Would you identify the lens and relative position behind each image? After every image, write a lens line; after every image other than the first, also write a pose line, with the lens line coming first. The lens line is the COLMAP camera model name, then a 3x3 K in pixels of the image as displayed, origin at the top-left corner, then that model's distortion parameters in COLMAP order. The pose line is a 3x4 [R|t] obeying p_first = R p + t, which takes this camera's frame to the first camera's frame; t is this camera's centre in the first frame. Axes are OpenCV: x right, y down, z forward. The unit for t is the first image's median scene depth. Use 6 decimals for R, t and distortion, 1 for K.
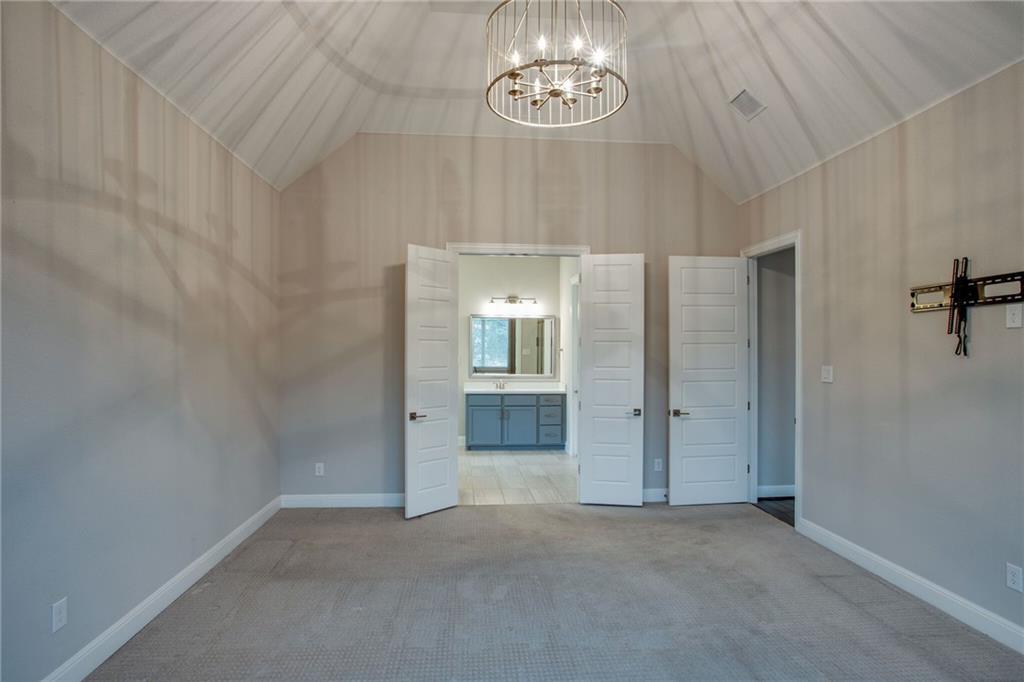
lens RADIAL K [[525.1, 0, 512.7], [0, 525.1, 356.2], [0, 0, 1]] dist [-0.005837, 0.000922]
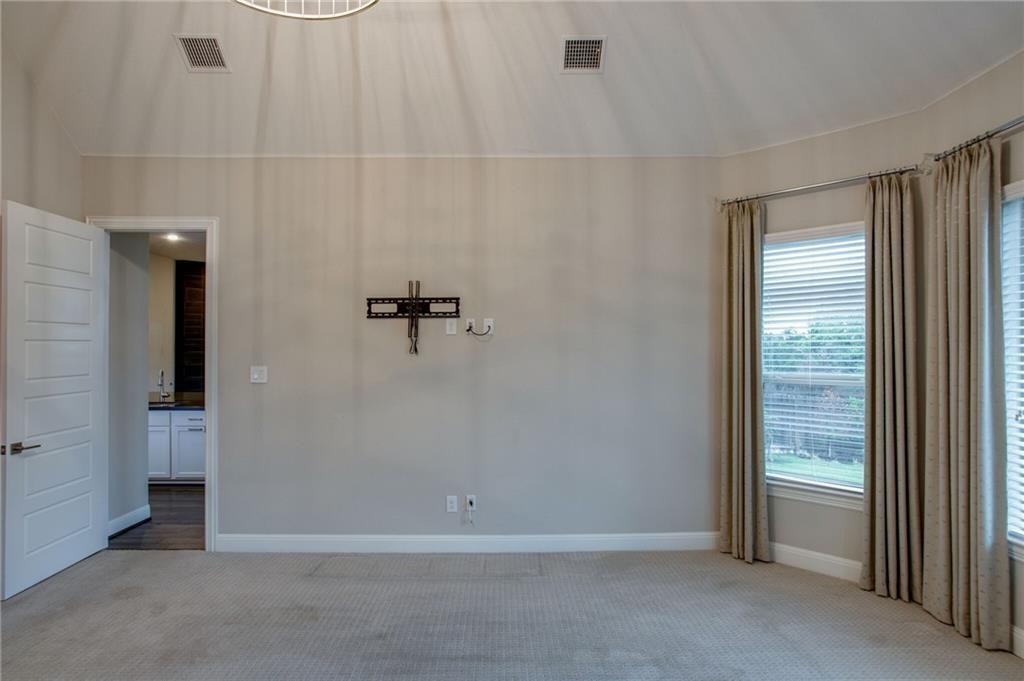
lens RADIAL K [[539.6, 0, 503.2], [0, 539.6, 350.9], [0, 0, 1]] dist [-0.061706, 0.040428]
pose [[0.102112, 0.000600, 0.994773, -0.428480], [0.010781, 0.999940, -0.001710, -0.003810], [-0.994714, 0.010899, 0.102100, 0.565224]]
